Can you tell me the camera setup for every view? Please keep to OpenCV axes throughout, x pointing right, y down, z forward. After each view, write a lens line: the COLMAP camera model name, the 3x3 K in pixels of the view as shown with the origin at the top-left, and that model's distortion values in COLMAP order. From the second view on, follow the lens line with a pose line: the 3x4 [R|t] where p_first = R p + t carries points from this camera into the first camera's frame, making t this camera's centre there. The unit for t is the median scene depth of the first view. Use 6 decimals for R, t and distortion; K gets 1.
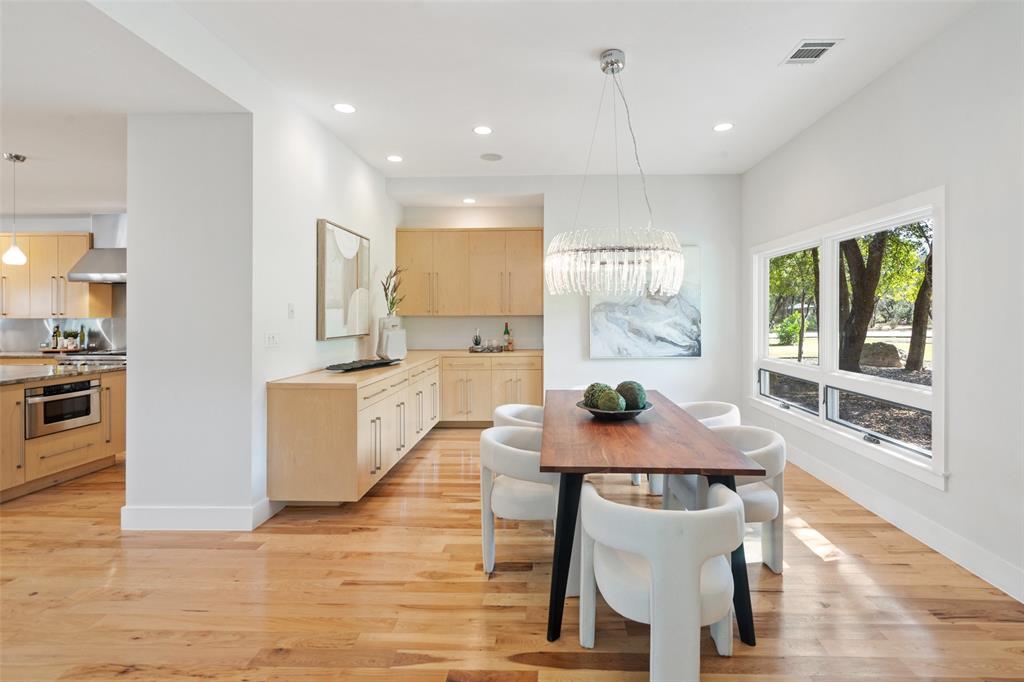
lens RADIAL K [[471.6, 0, 534.6], [0, 471.6, 316.4], [0, 0, 1]] dist [-0.006644, 0.000320]
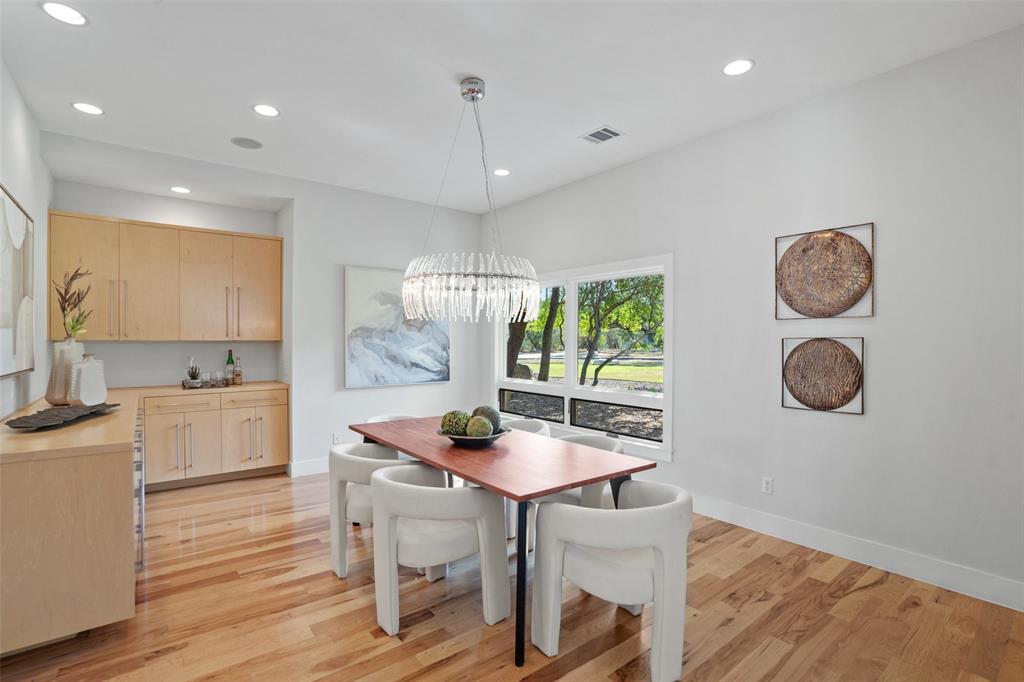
lens RADIAL K [[471.6, 0, 509.7], [0, 471.6, 344.3], [0, 0, 1]] dist [-0.006644, 0.000320]
pose [[0.781671, 0.000597, 0.623691, -0.206913], [-0.002144, 0.999996, 0.001730, 0.001668], [-0.623688, -0.002690, 0.781669, 0.080907]]
